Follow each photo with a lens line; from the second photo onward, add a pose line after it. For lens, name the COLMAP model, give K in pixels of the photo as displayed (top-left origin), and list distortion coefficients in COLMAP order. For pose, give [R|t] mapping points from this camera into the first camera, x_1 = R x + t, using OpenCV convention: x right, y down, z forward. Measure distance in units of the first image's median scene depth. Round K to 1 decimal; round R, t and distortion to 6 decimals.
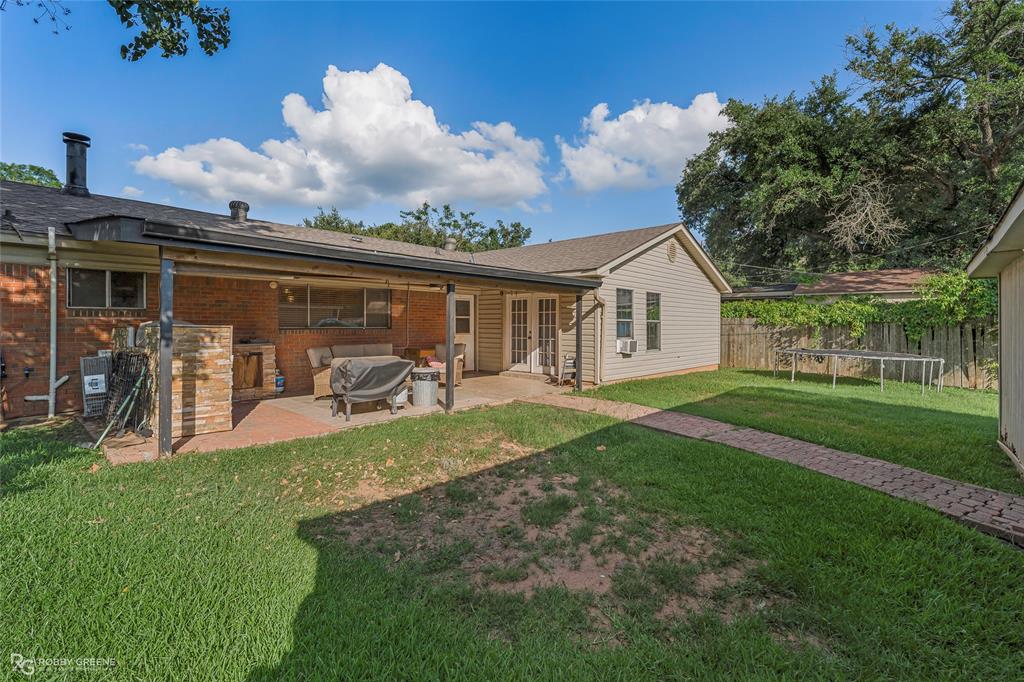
lens RADIAL K [[469.6, 0, 501.1], [0, 469.6, 327.0], [0, 0, 1]] dist [-0.003551, 0.001526]
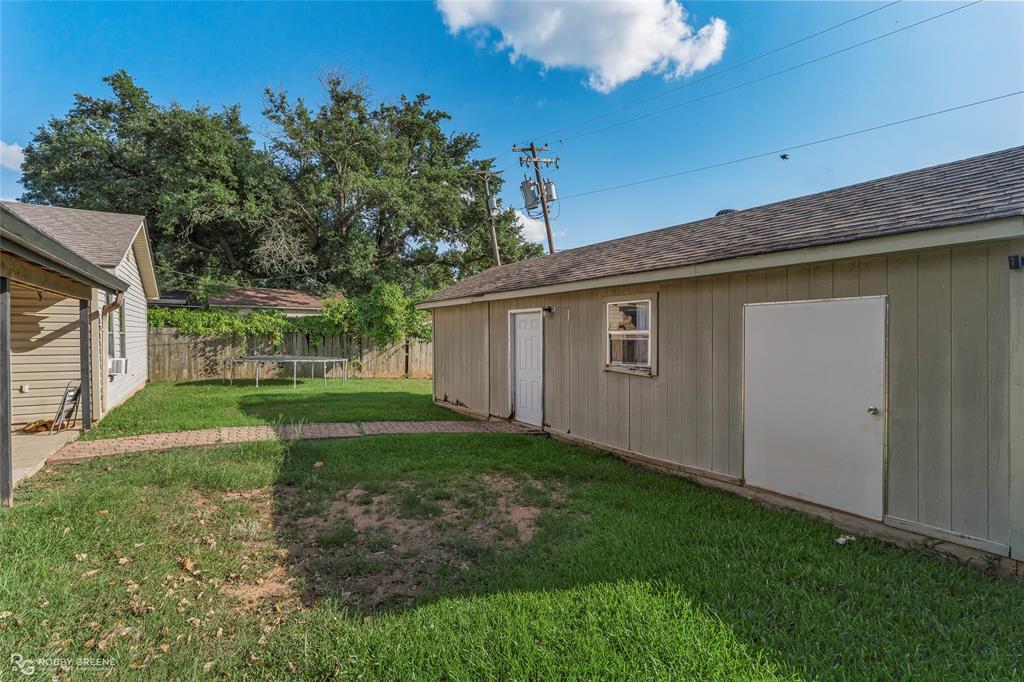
lens RADIAL K [[469.6, 0, 518.6], [0, 469.6, 339.0], [0, 0, 1]] dist [-0.003551, 0.001526]
pose [[0.204692, -0.017479, 0.978670, -0.287535], [0.001731, 0.999845, 0.017495, -0.013573], [-0.978825, -0.001887, 0.204691, 0.151285]]
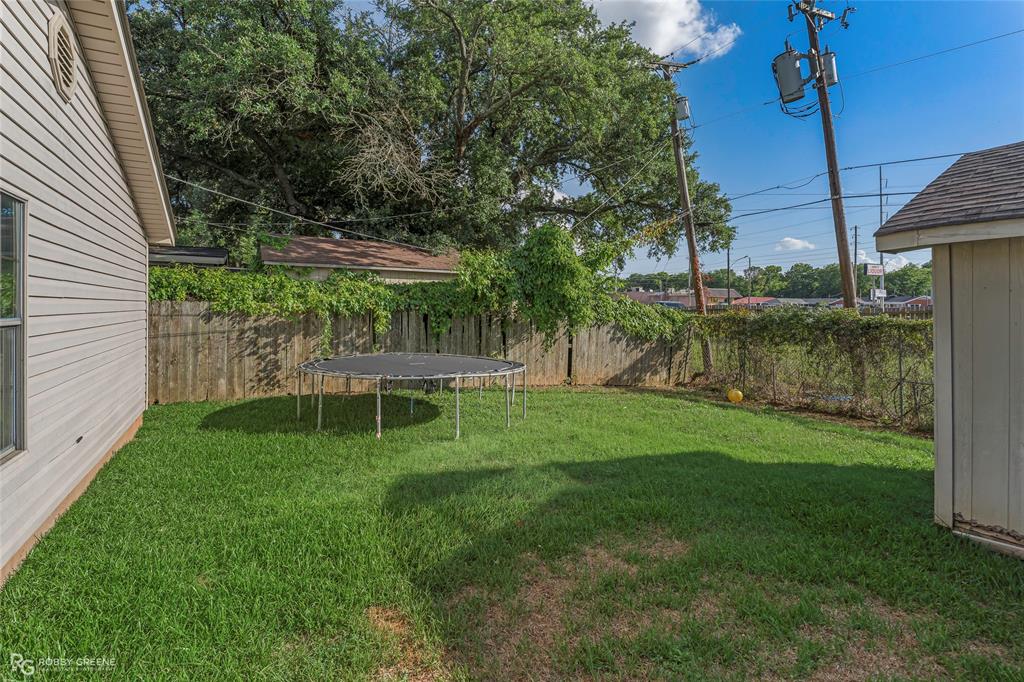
lens RADIAL K [[469.6, 0, 514.0], [0, 469.6, 304.6], [0, 0, 1]] dist [-0.003551, 0.001526]
pose [[0.264503, 0.001399, 0.964384, 0.162711], [0.000454, 0.999999, -0.001575, -0.017887], [-0.964385, 0.000854, 0.264502, 0.639824]]
